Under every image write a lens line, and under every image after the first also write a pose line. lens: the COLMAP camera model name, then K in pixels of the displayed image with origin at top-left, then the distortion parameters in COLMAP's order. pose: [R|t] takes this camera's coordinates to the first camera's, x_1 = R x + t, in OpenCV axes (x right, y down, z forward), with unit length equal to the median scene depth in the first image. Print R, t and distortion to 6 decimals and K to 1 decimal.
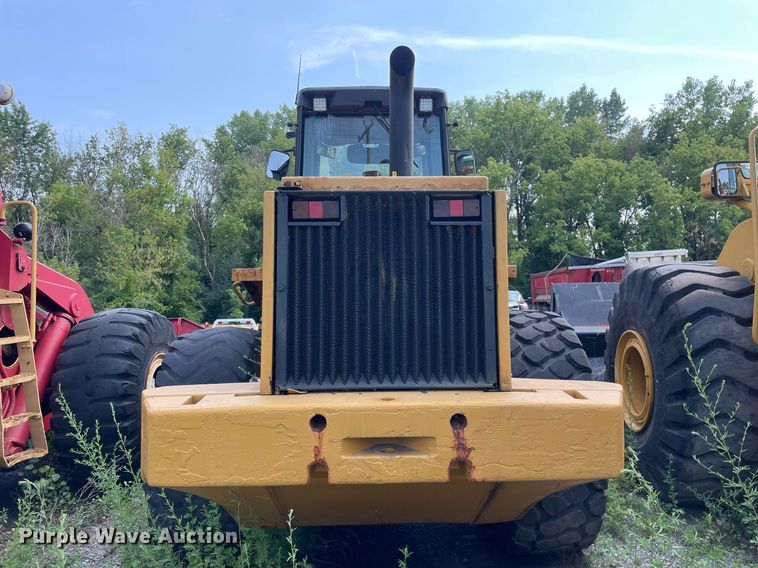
lens RADIAL K [[568.0, 0, 379.0], [0, 568.0, 284.0], [0, 0, 1]] dist [0.085201, -0.118521]
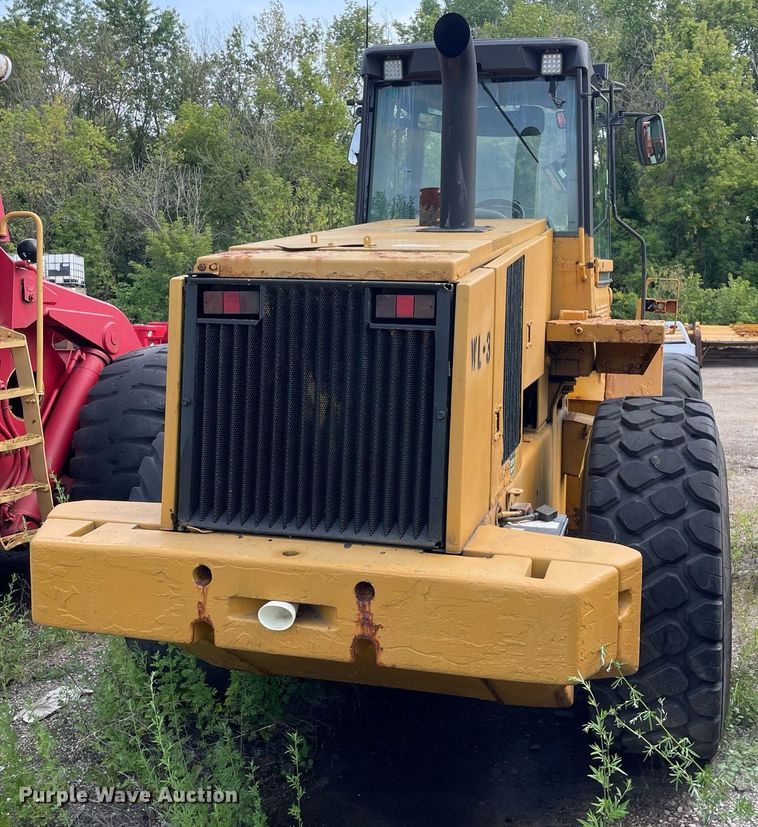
lens RADIAL K [[922.5, 0, 418.0], [0, 922.5, 364.0], [0, 0, 1]] dist [0.093716, -0.187017]
pose [[0.963363, 0.047758, -0.263913, 0.473107], [-0.018011, 0.993317, 0.114003, -0.195407], [0.267594, -0.105073, 0.957786, -0.159237]]
